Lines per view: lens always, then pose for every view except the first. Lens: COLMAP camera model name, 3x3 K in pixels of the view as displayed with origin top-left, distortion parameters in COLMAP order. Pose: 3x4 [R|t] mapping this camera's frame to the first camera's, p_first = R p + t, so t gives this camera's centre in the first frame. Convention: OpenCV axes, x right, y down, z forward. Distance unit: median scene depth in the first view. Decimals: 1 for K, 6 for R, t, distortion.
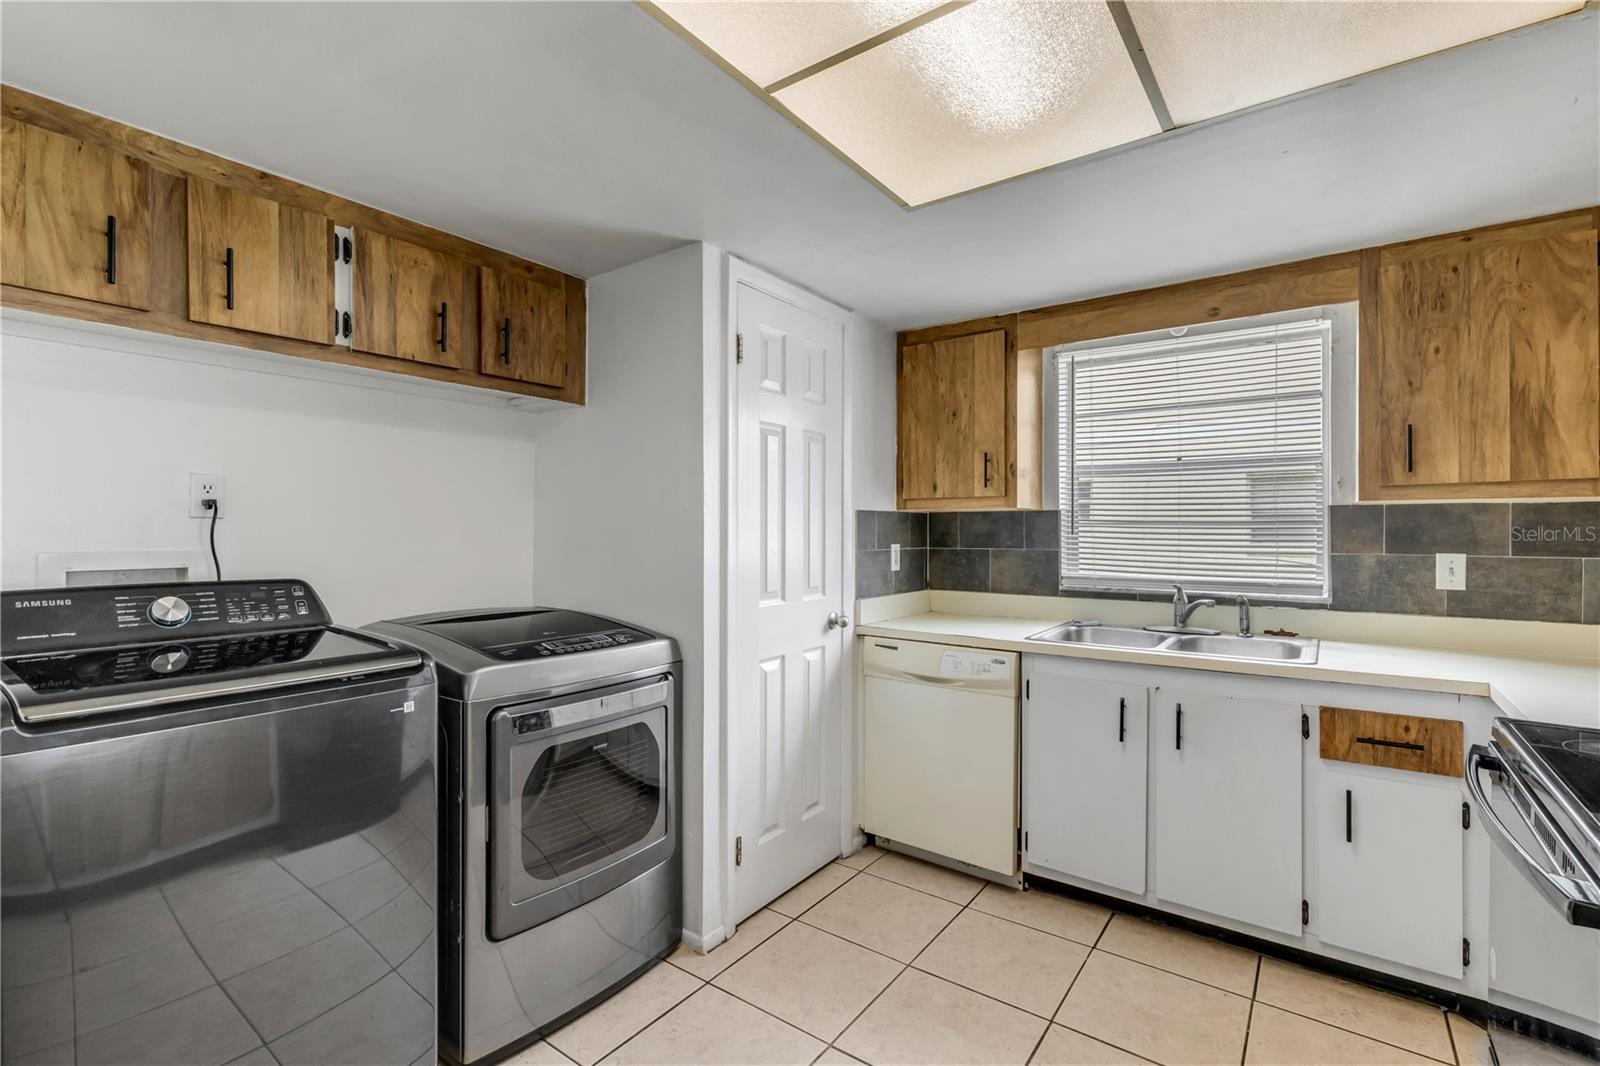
lens RADIAL K [[720.4, 0, 807.6], [0, 720.4, 534.0], [0, 0, 1]] dist [0.003209, 0.000194]
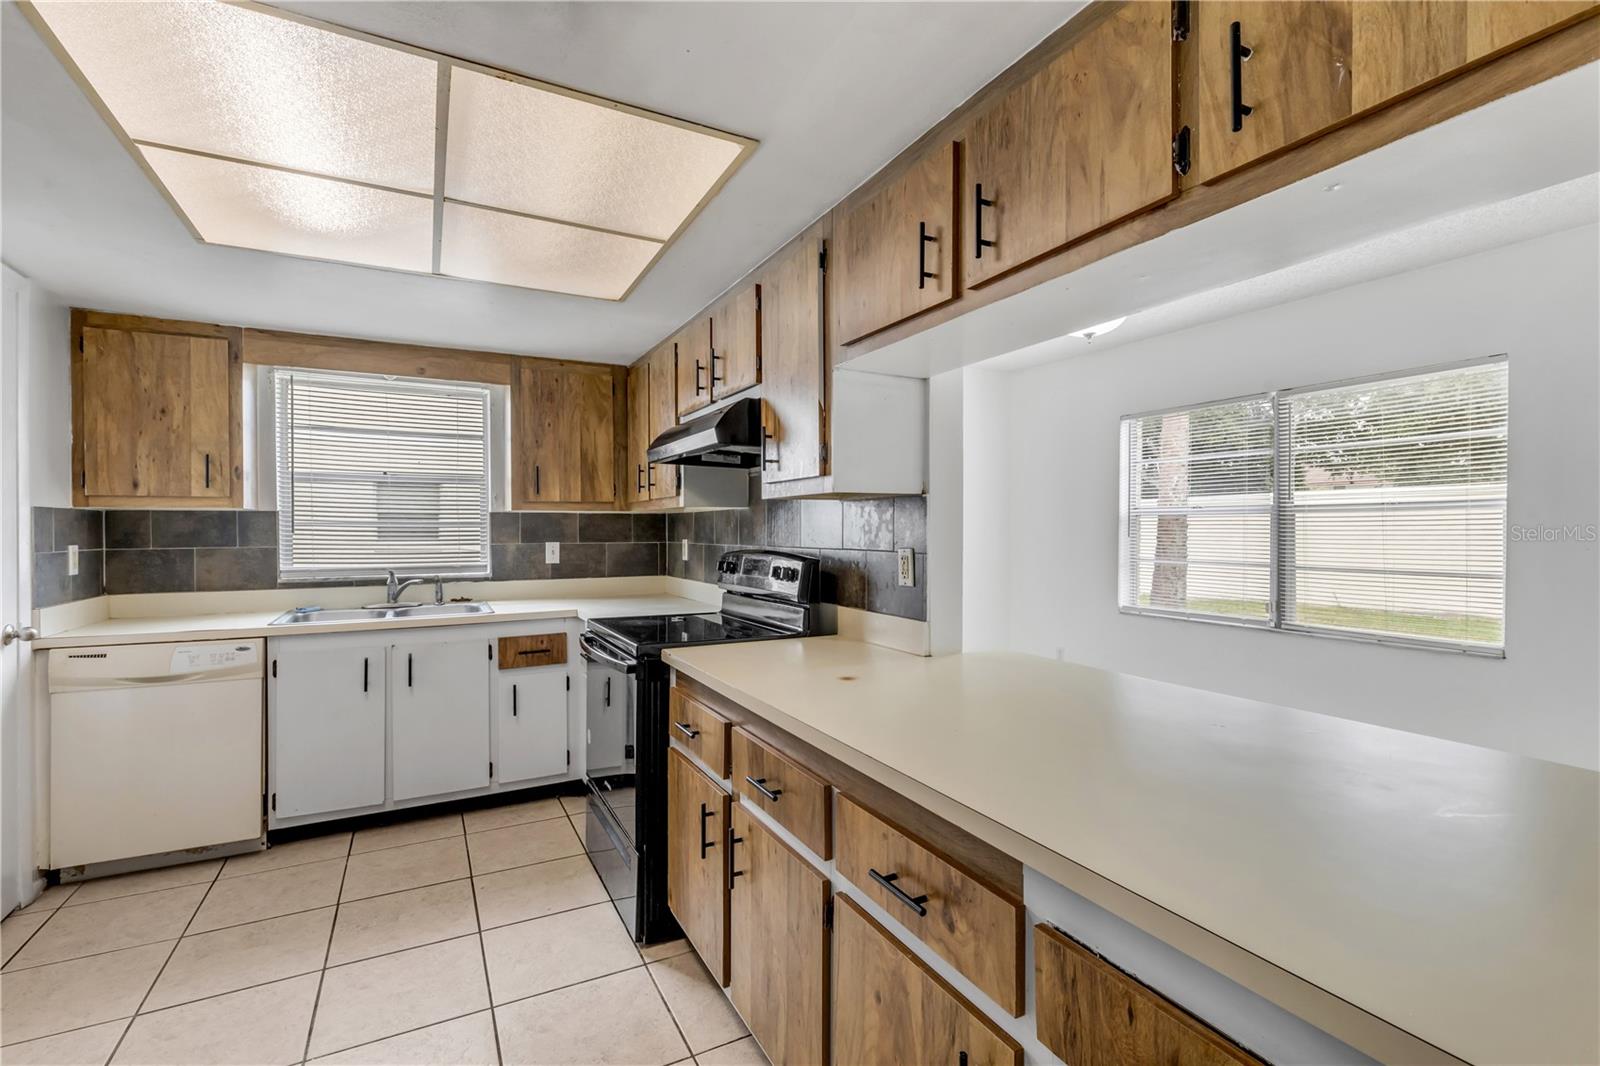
lens RADIAL K [[720.4, 0, 784.7], [0, 720.4, 533.1], [0, 0, 1]] dist [0.003209, 0.000194]
pose [[0.456605, -0.006894, 0.889643, -0.359212], [0.007641, 0.999963, 0.003826, 0.003346], [-0.889636, 0.005051, 0.456641, -0.254840]]
